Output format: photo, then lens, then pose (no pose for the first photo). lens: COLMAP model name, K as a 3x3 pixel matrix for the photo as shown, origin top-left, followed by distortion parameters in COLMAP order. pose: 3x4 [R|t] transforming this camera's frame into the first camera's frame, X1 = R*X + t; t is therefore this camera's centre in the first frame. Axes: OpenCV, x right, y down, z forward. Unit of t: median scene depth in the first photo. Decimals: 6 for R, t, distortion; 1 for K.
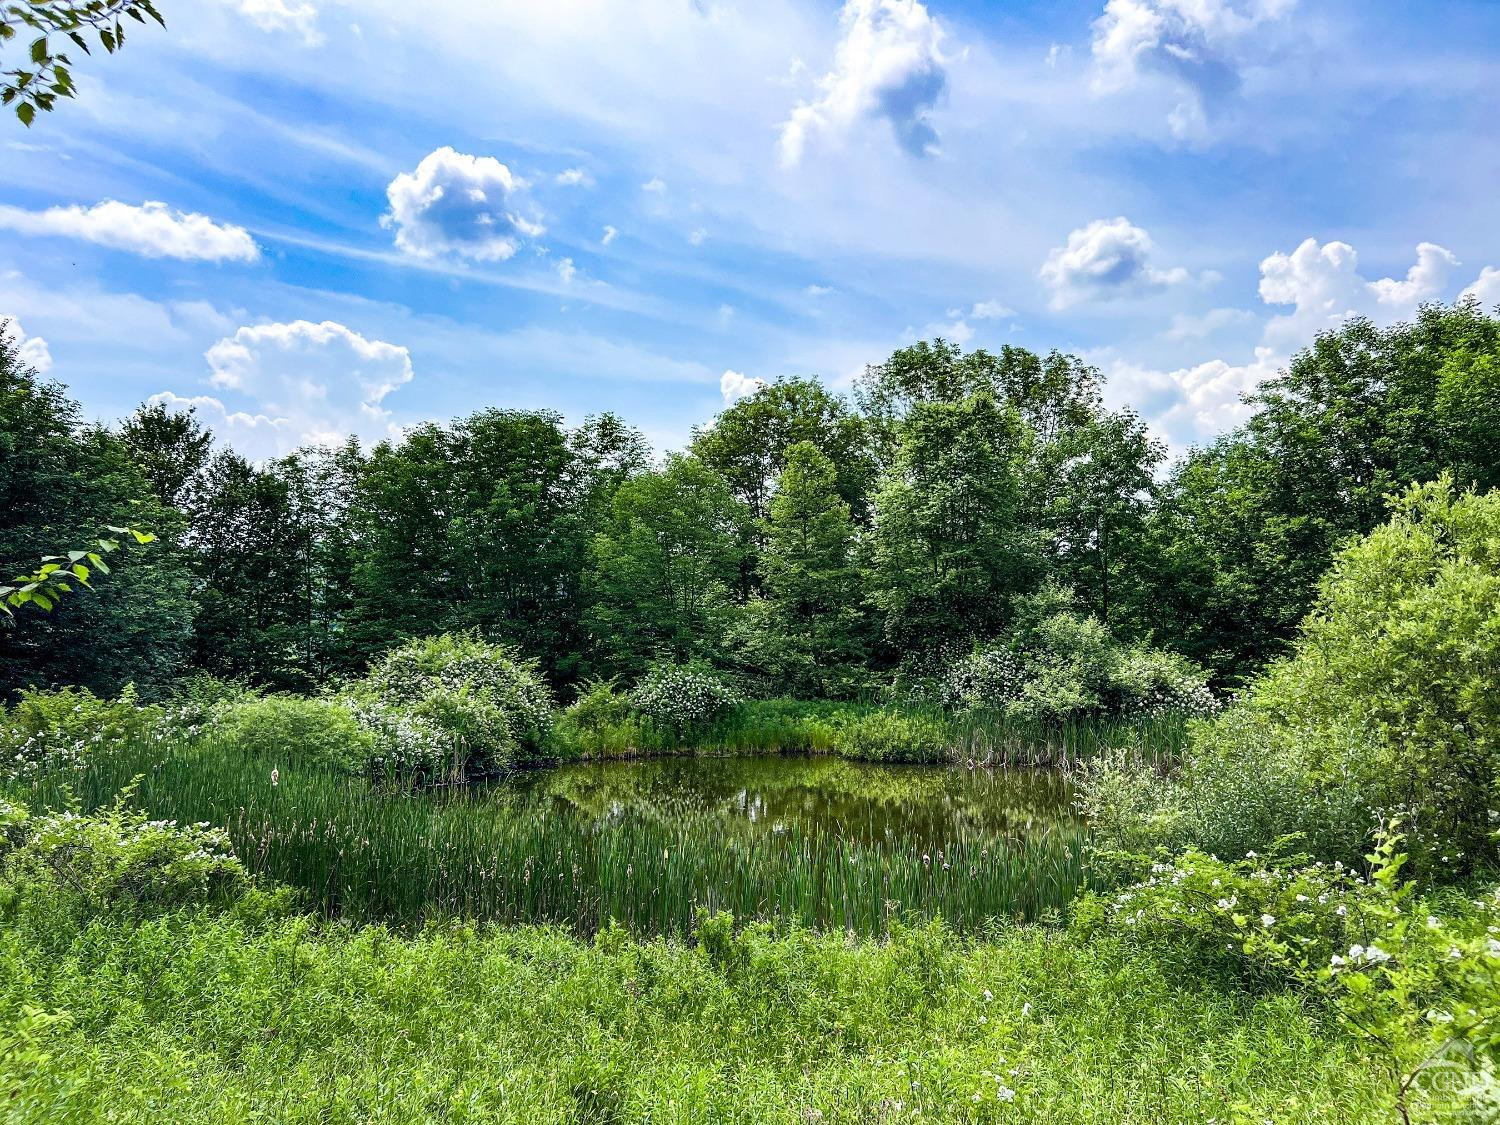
lens RADIAL K [[1091.6, 0, 697.3], [0, 1091.6, 564.4], [0, 0, 1]] dist [0.152539, -0.353961]
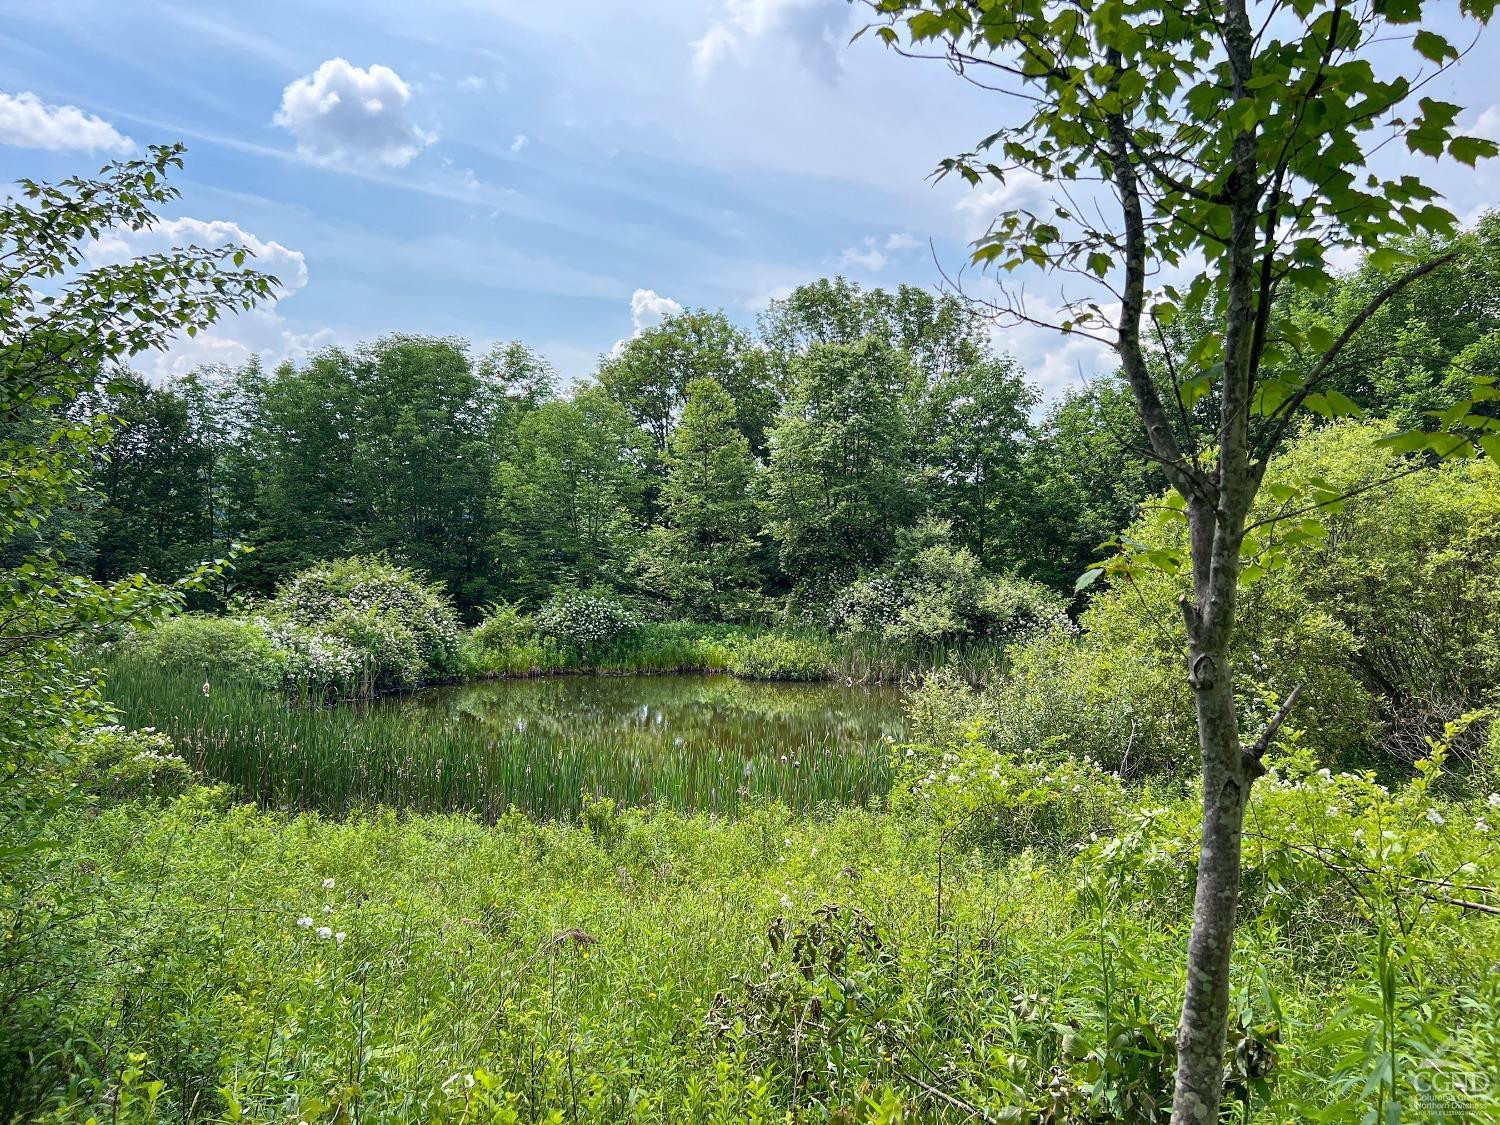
lens RADIAL K [[1321.5, 0, 750.0], [0, 1321.5, 562.5], [0, 0, 1]] dist [0.158043, -0.322521]
pose [[0.995936, 0.013282, 0.089076, 0.029478], [-0.020721, 0.996325, 0.083115, -0.042361], [-0.087644, -0.084623, 0.992551, -0.271227]]
